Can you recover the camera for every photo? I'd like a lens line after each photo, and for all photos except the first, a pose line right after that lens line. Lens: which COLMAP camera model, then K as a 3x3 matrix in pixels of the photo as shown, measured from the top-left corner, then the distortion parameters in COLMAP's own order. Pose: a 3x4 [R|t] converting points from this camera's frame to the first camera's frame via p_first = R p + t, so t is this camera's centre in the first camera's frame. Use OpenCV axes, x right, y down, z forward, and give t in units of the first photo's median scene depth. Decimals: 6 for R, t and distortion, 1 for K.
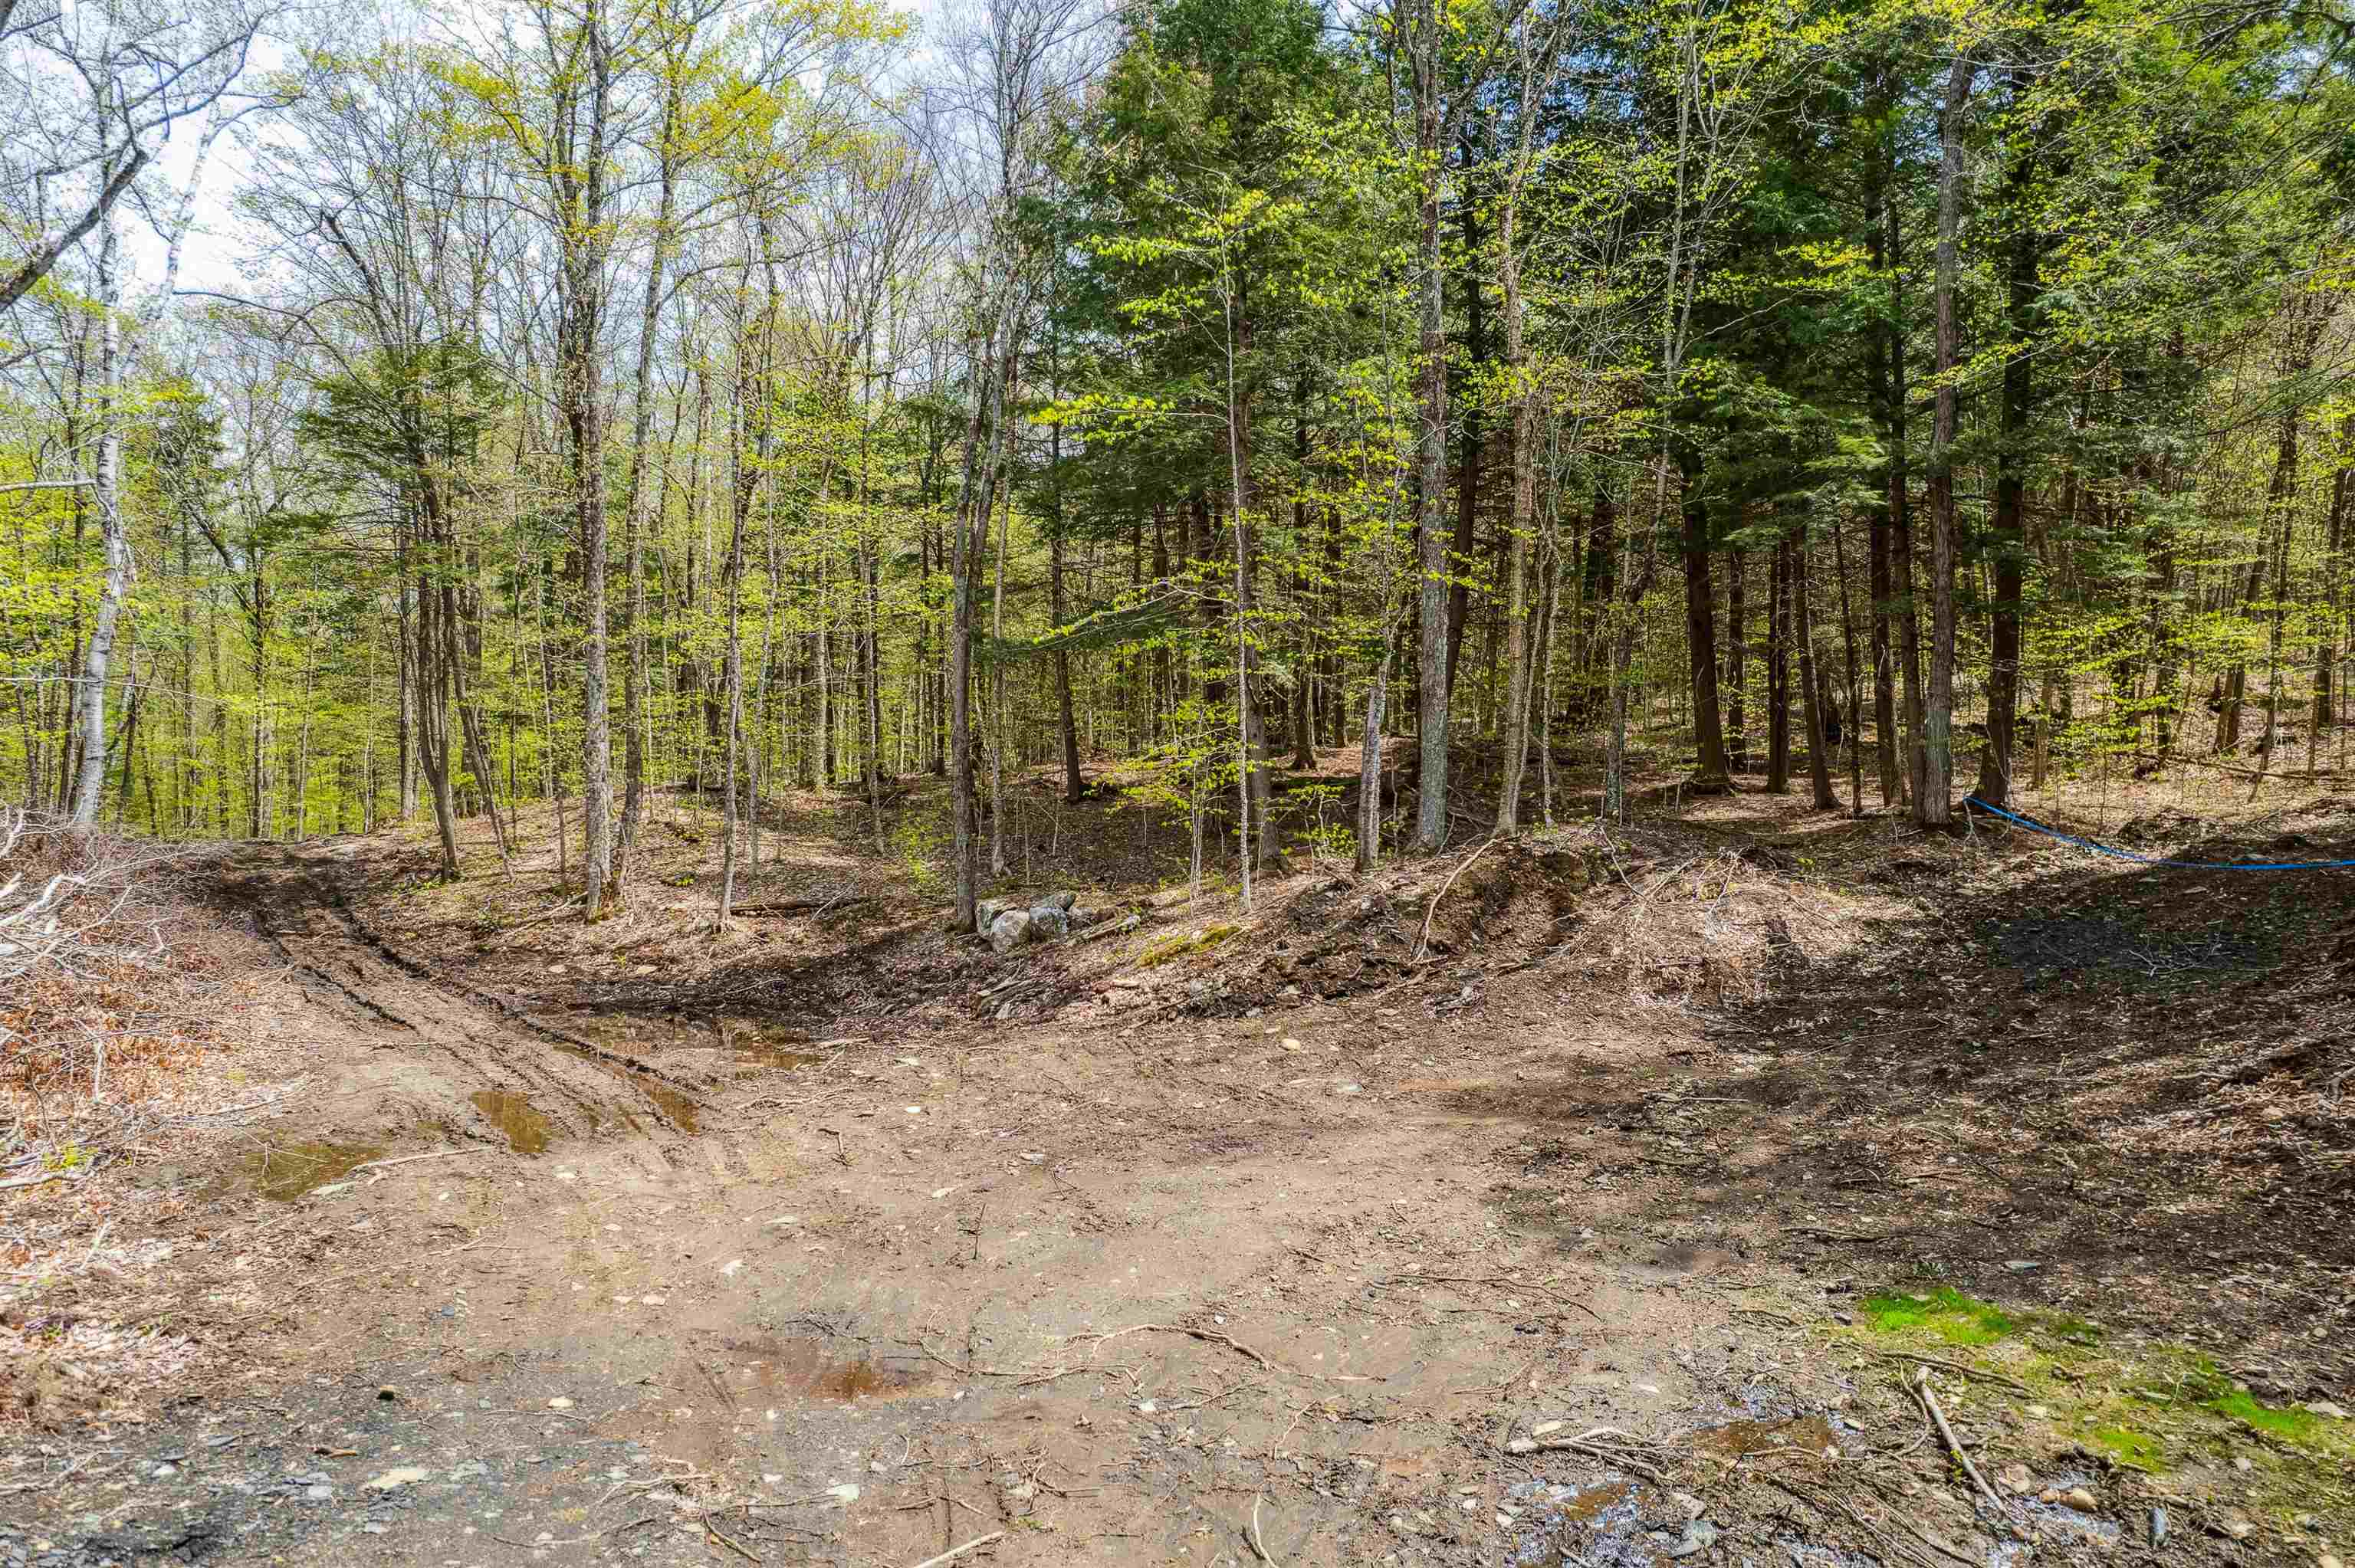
lens RADIAL K [[1513.1, 0, 1175.7], [0, 1513.1, 803.8], [0, 0, 1]] dist [-0.072994, 0.067023]
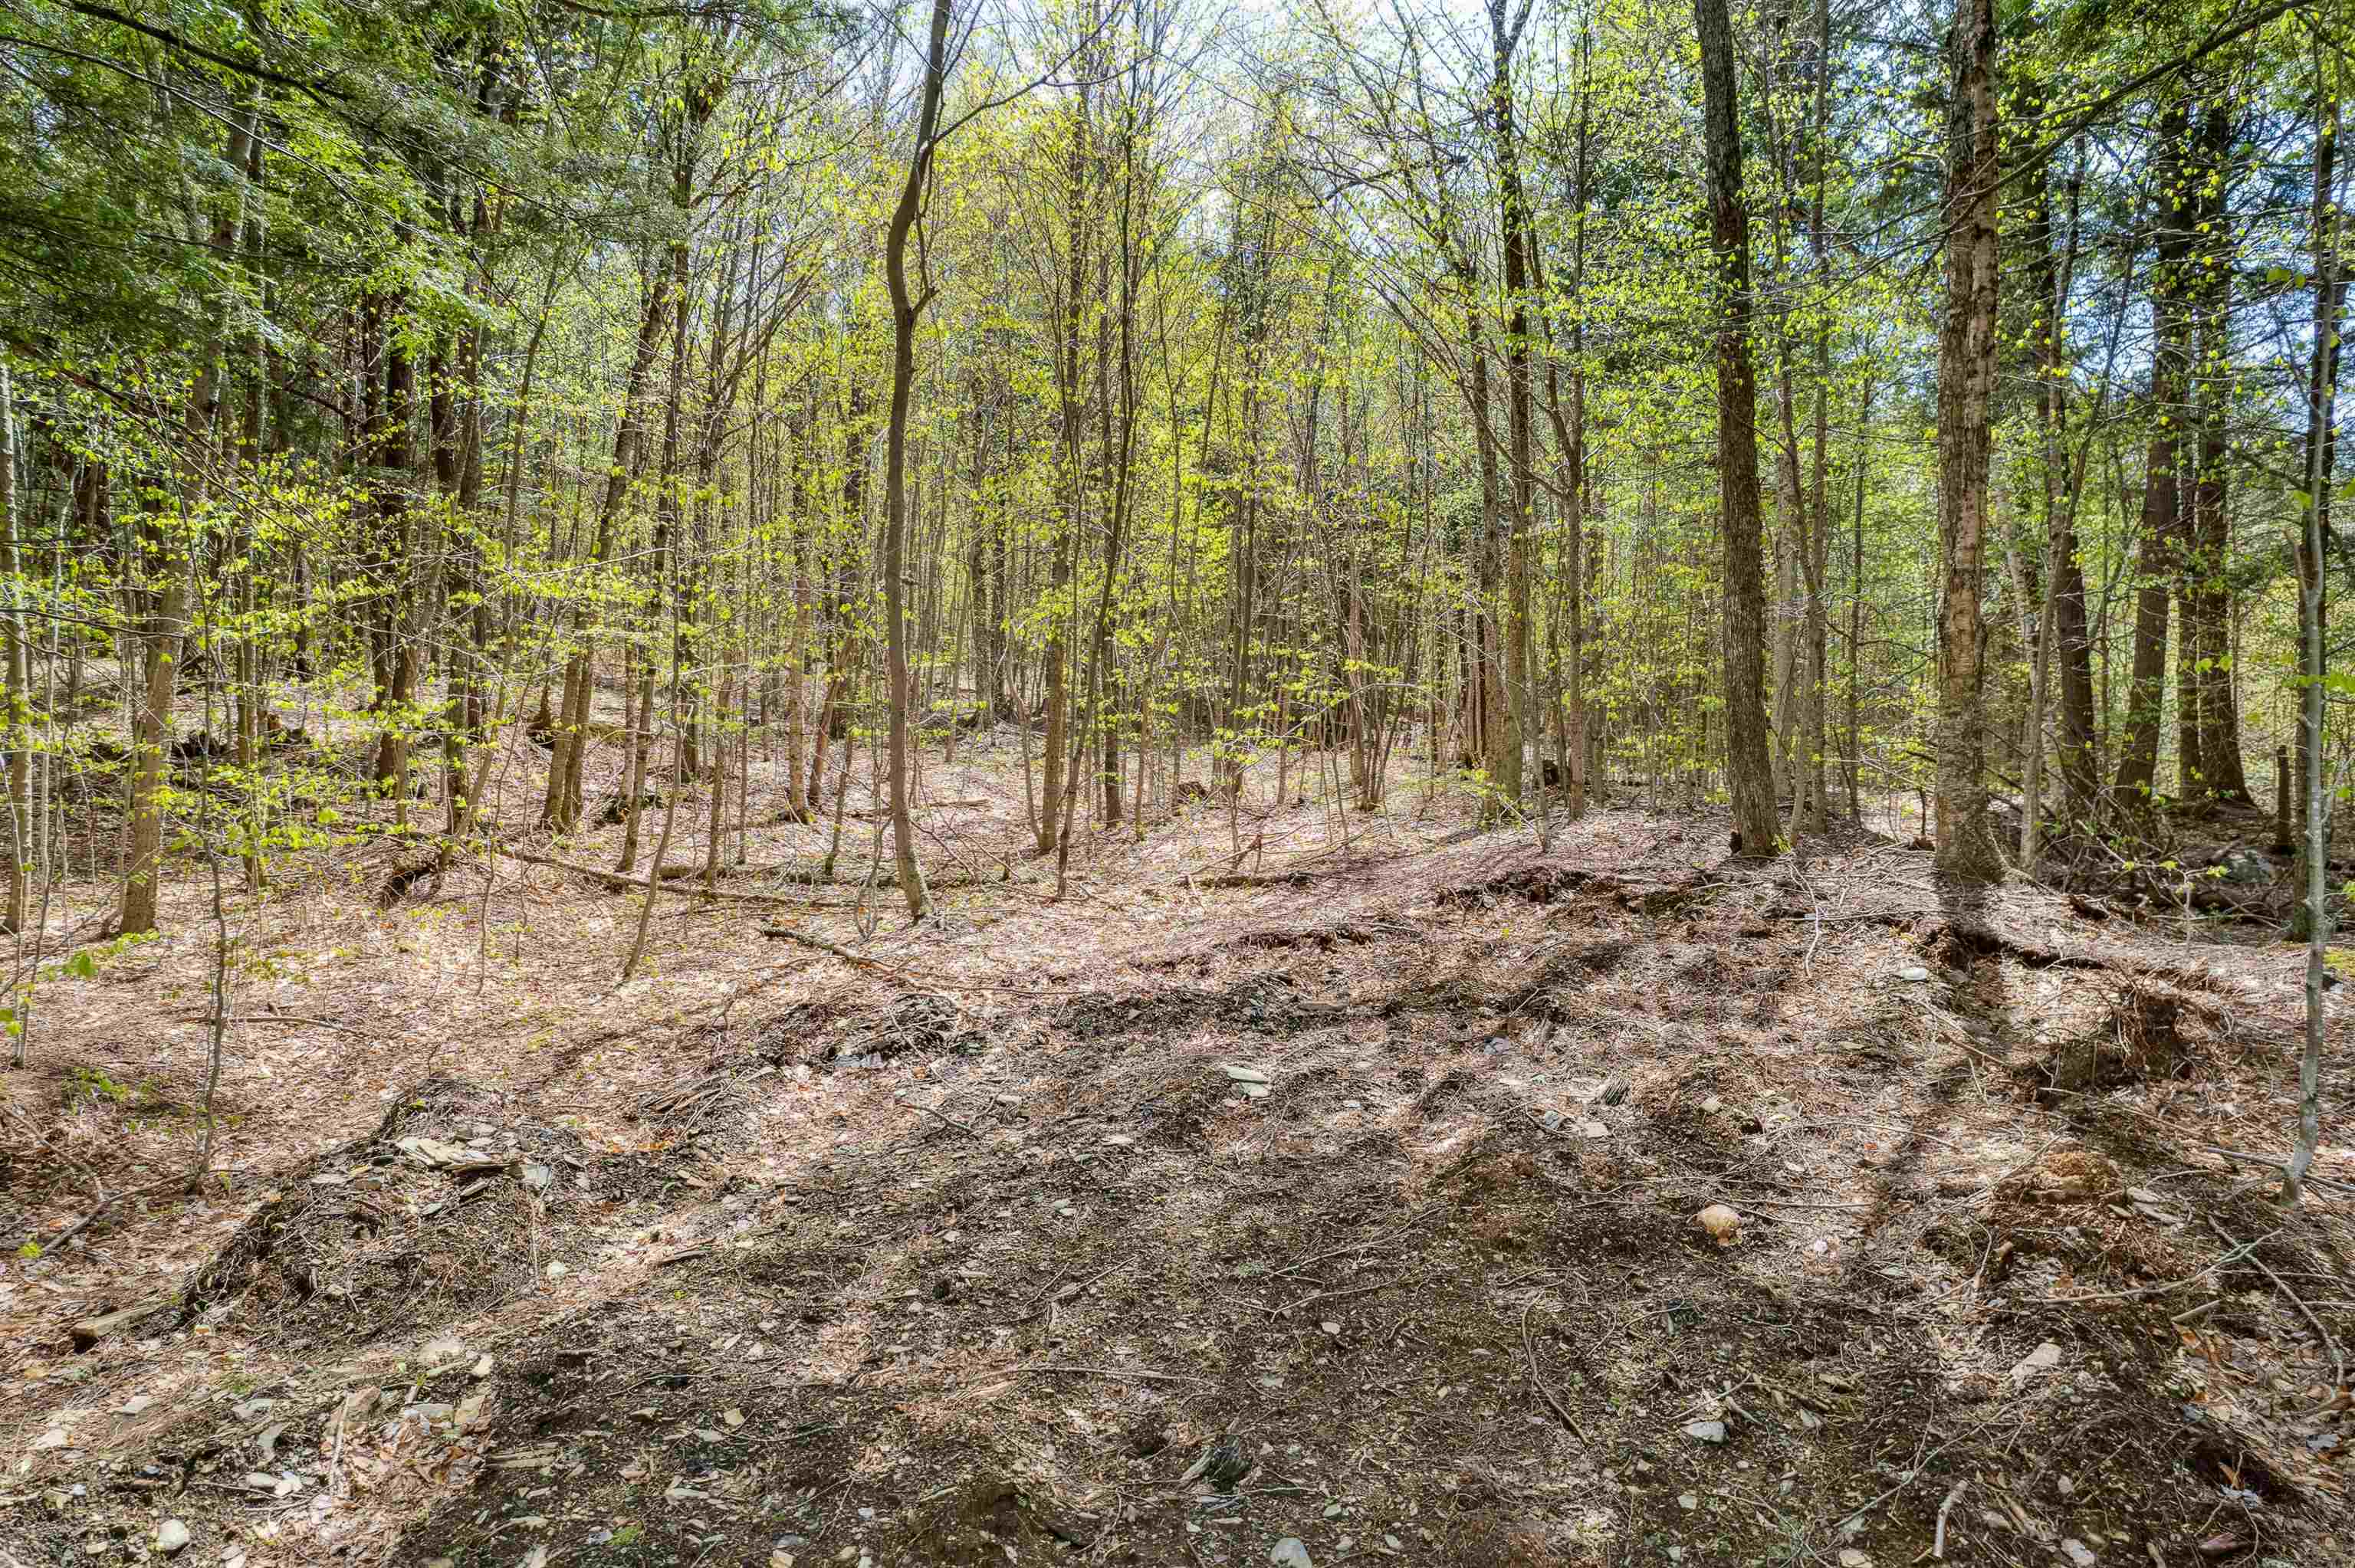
lens RADIAL K [[1513.1, 0, 1175.7], [0, 1513.1, 803.8], [0, 0, 1]] dist [-0.072994, 0.067023]
pose [[0.526448, 0.019146, 0.849992, 0.615142], [-0.011480, 0.999815, -0.015411, -0.062432], [-0.850130, -0.001644, 0.526571, 0.889274]]
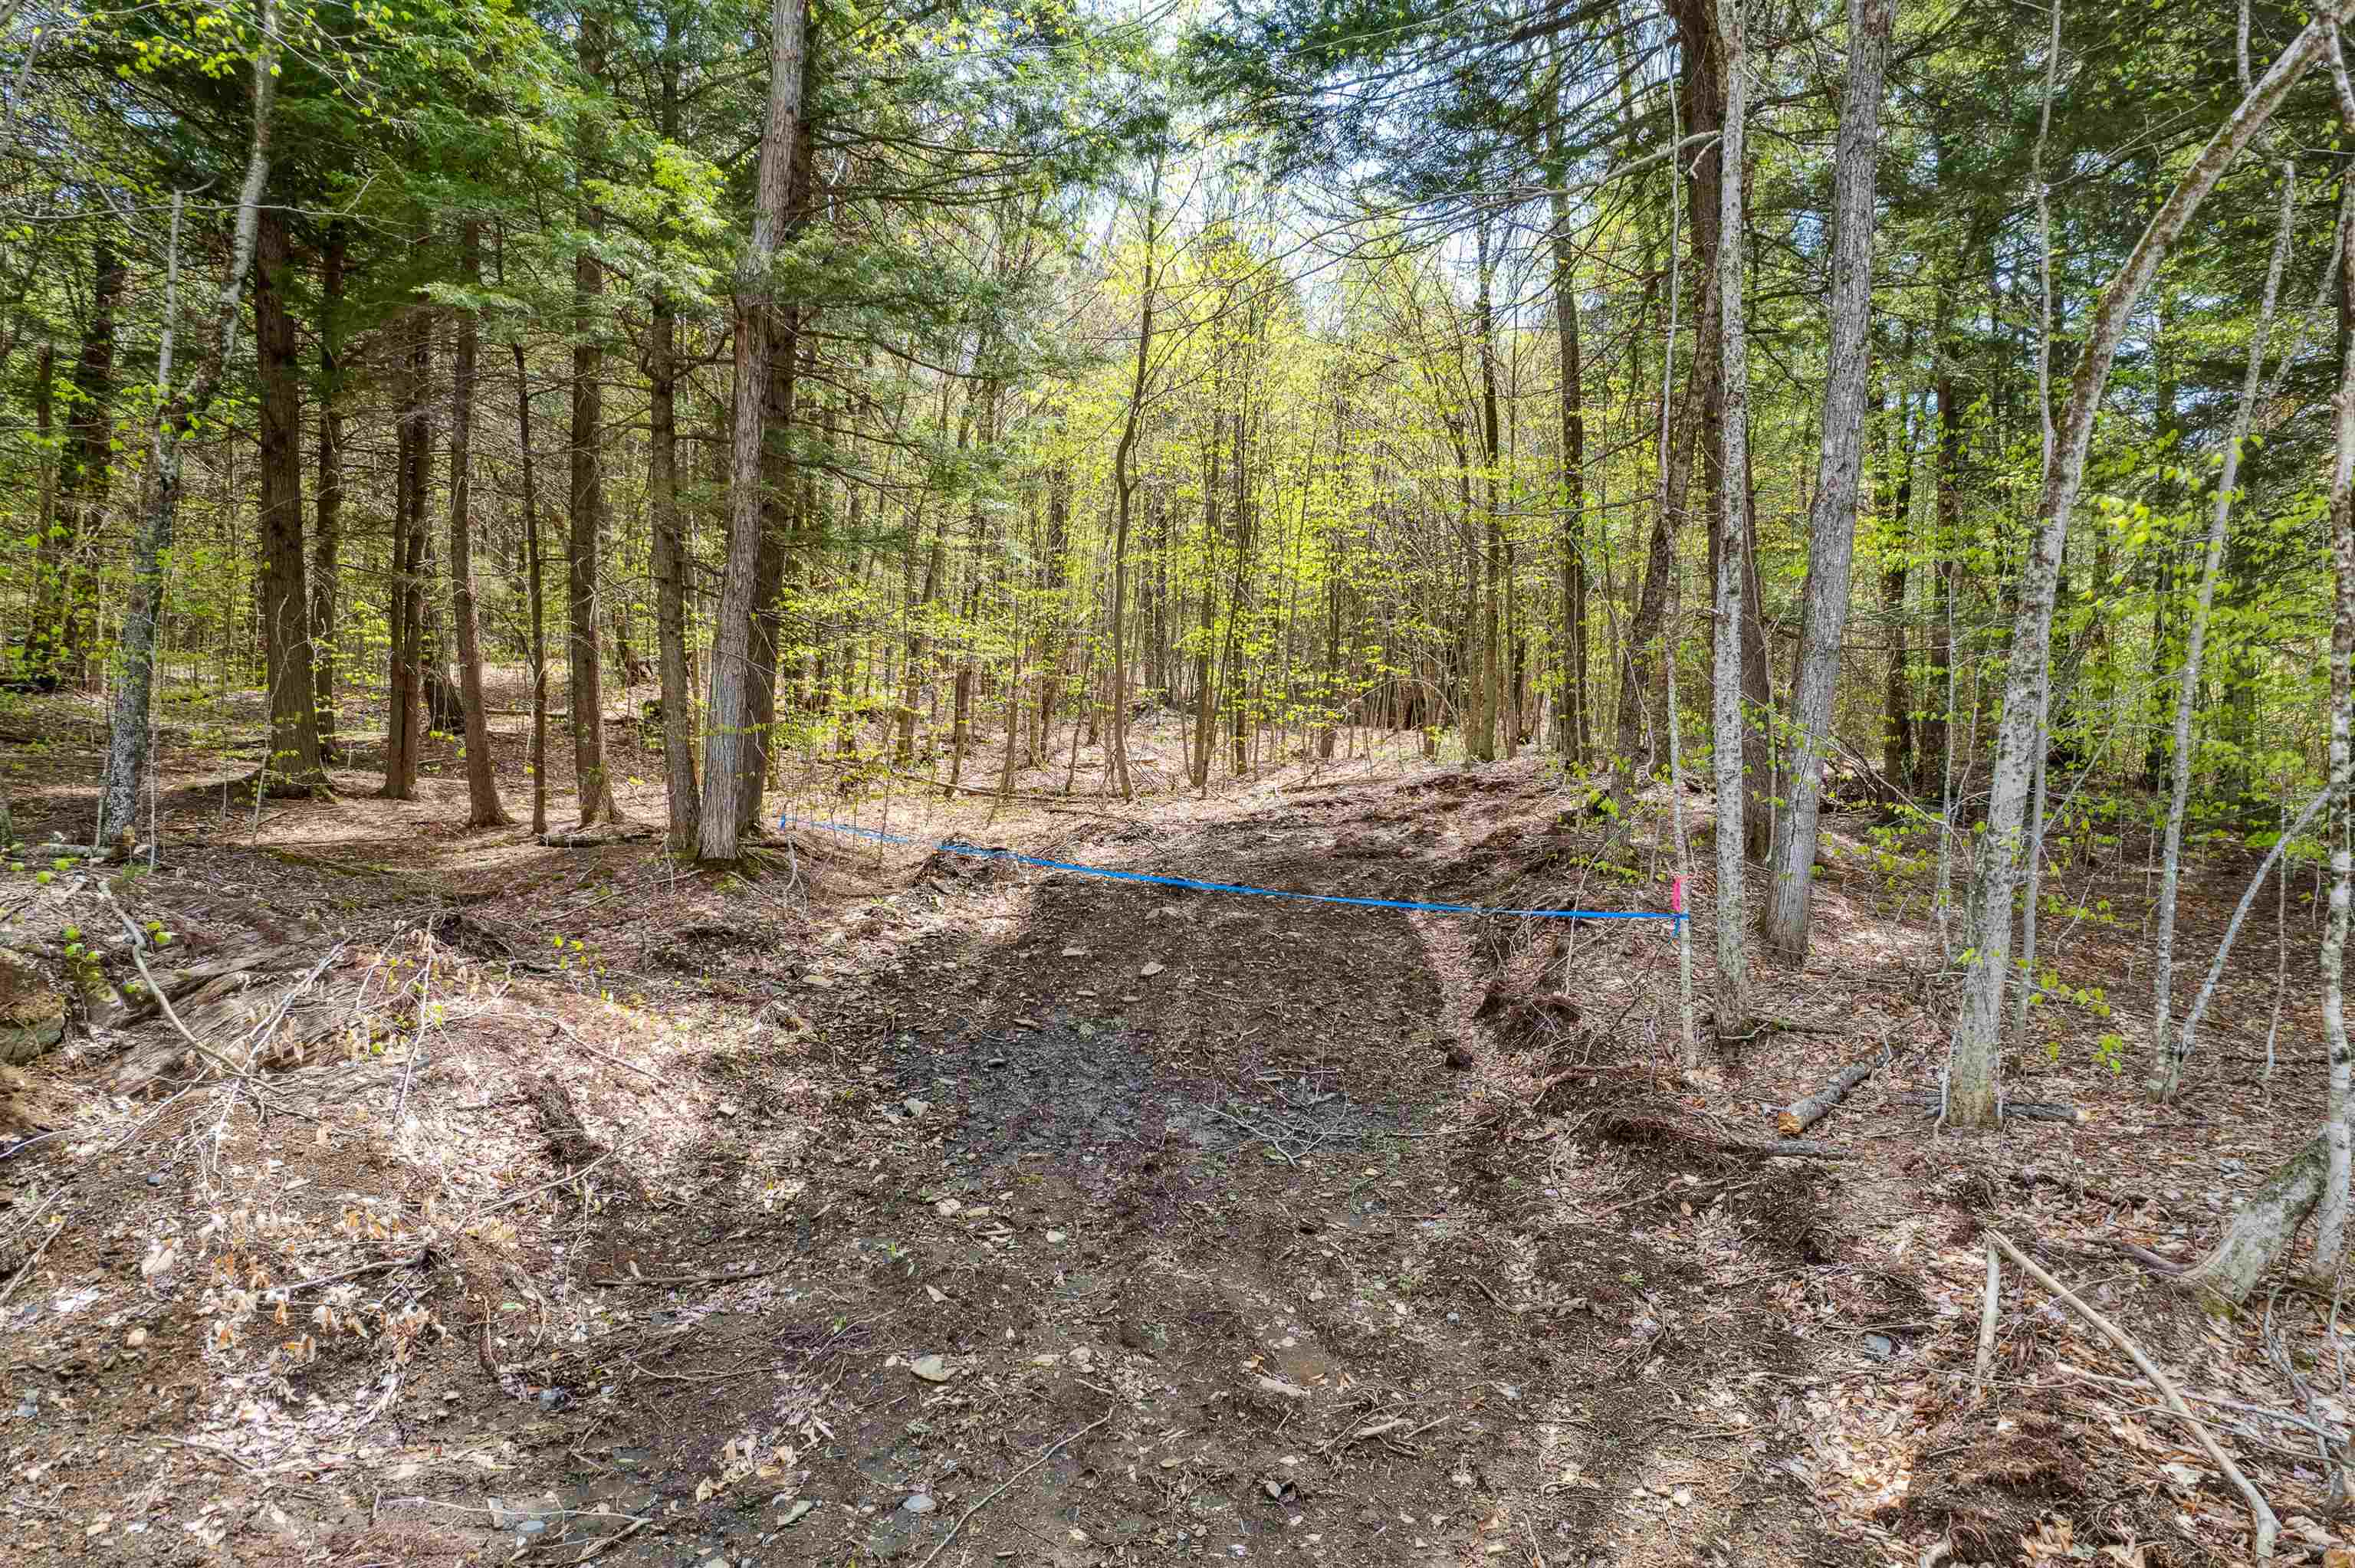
lens RADIAL K [[1513.1, 0, 1175.7], [0, 1513.1, 803.8], [0, 0, 1]] dist [-0.072994, 0.067023]
pose [[0.608732, 0.019669, 0.793132, 0.142347], [-0.019267, 0.999764, -0.010006, -0.008716], [-0.793142, -0.009190, 0.608967, 0.533639]]
